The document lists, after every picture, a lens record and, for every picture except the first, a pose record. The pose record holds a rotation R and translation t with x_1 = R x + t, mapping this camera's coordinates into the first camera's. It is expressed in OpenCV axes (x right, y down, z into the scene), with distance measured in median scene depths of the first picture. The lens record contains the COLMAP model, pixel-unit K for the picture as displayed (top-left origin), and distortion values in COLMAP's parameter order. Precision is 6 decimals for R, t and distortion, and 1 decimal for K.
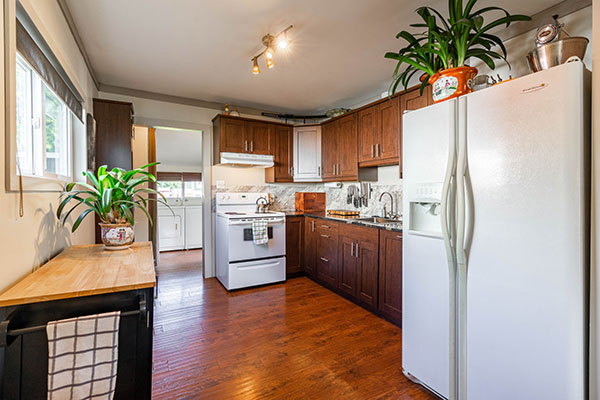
lens RADIAL K [[271.4, 0, 297.1], [0, 271.4, 194.7], [0, 0, 1]] dist [-0.004030, -0.000030]
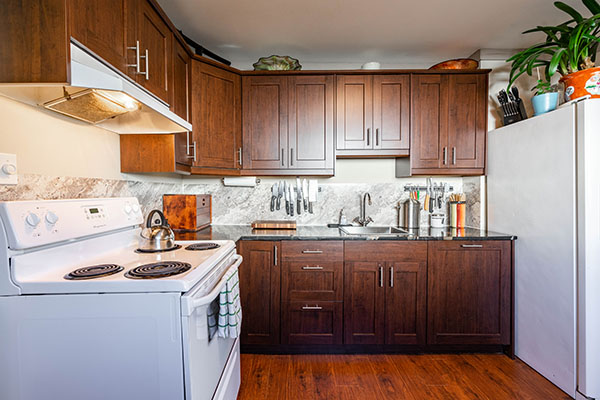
lens RADIAL K [[271.4, 0, 293.5], [0, 271.4, 198.5], [0, 0, 1]] dist [-0.004030, -0.000030]
pose [[0.496572, -0.027463, 0.867561, -0.405315], [0.019614, 0.999599, 0.020416, -0.010418], [-0.867774, 0.006878, 0.496911, 0.711105]]
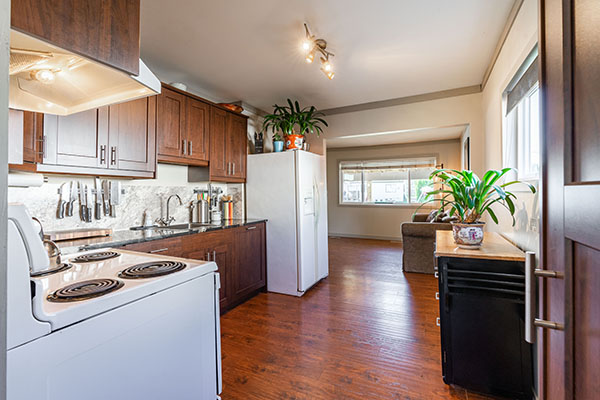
lens RADIAL K [[271.4, 0, 305.7], [0, 271.4, 188.5], [0, 0, 1]] dist [-0.004030, -0.000030]
pose [[-0.564922, 0.012899, 0.825044, -0.569714], [0.015705, 0.999865, -0.004878, -0.015260], [-0.824995, 0.010201, -0.565048, 1.024252]]
